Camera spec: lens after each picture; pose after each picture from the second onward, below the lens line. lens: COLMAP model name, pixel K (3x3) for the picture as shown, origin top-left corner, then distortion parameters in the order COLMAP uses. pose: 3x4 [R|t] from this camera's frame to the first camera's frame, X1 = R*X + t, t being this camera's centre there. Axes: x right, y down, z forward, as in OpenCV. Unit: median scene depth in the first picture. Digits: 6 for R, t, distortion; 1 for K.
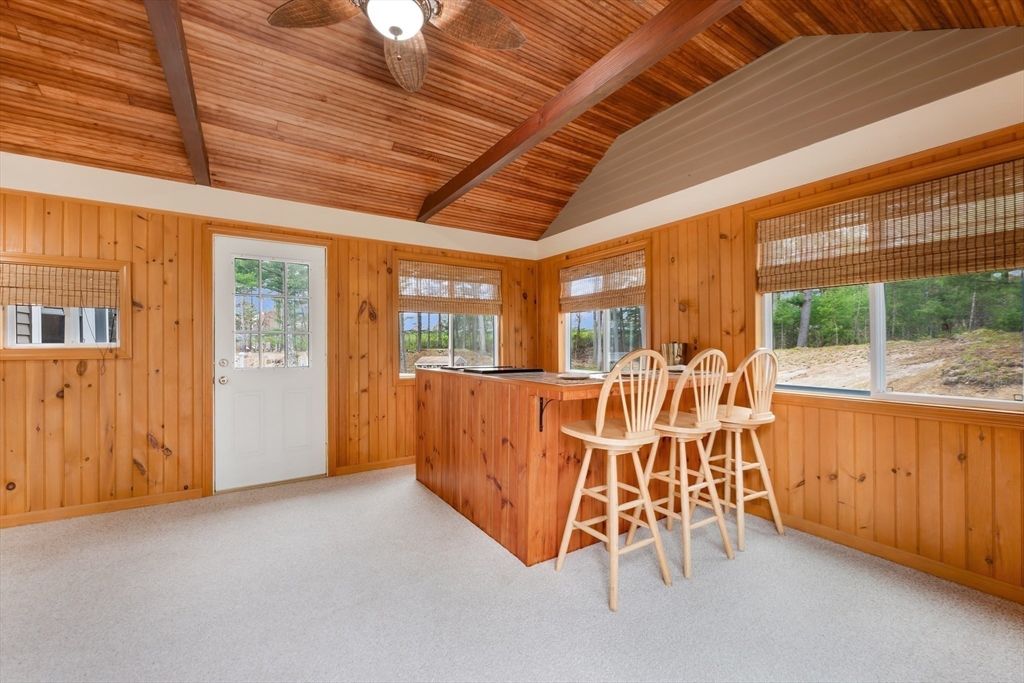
lens RADIAL K [[412.8, 0, 505.4], [0, 412.8, 345.1], [0, 0, 1]] dist [-0.000002, 0.000074]
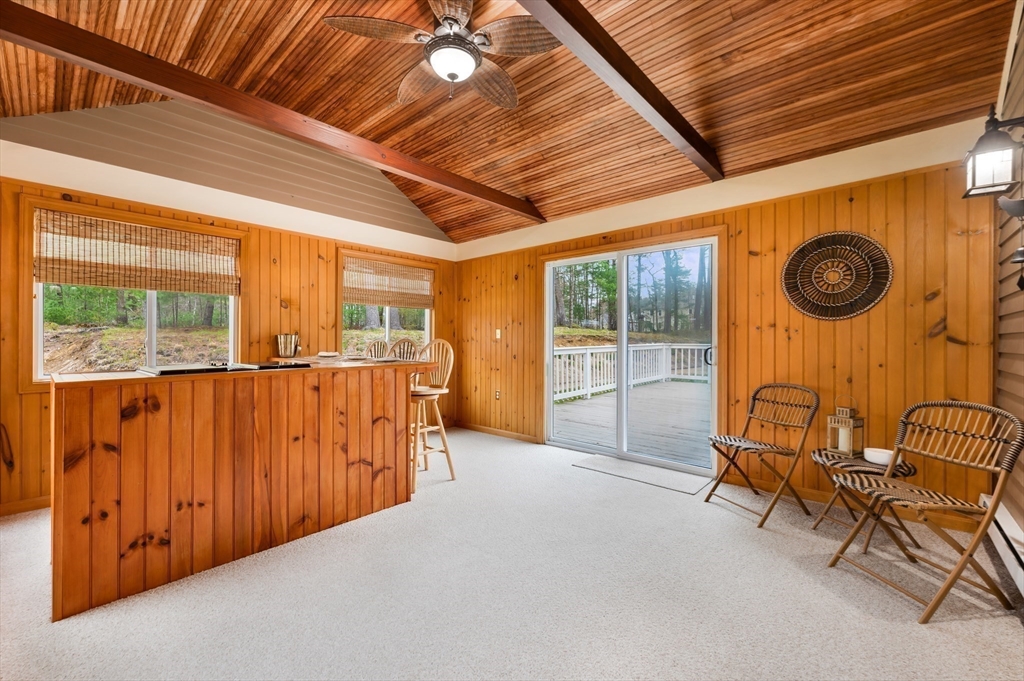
lens RADIAL K [[412.8, 0, 508.8], [0, 412.8, 339.2], [0, 0, 1]] dist [-0.000002, 0.000074]
pose [[-0.257146, 0.002012, 0.966370, -0.888326], [-0.005784, 0.999977, -0.003621, 0.008006], [-0.966355, -0.006521, -0.257129, 0.694706]]
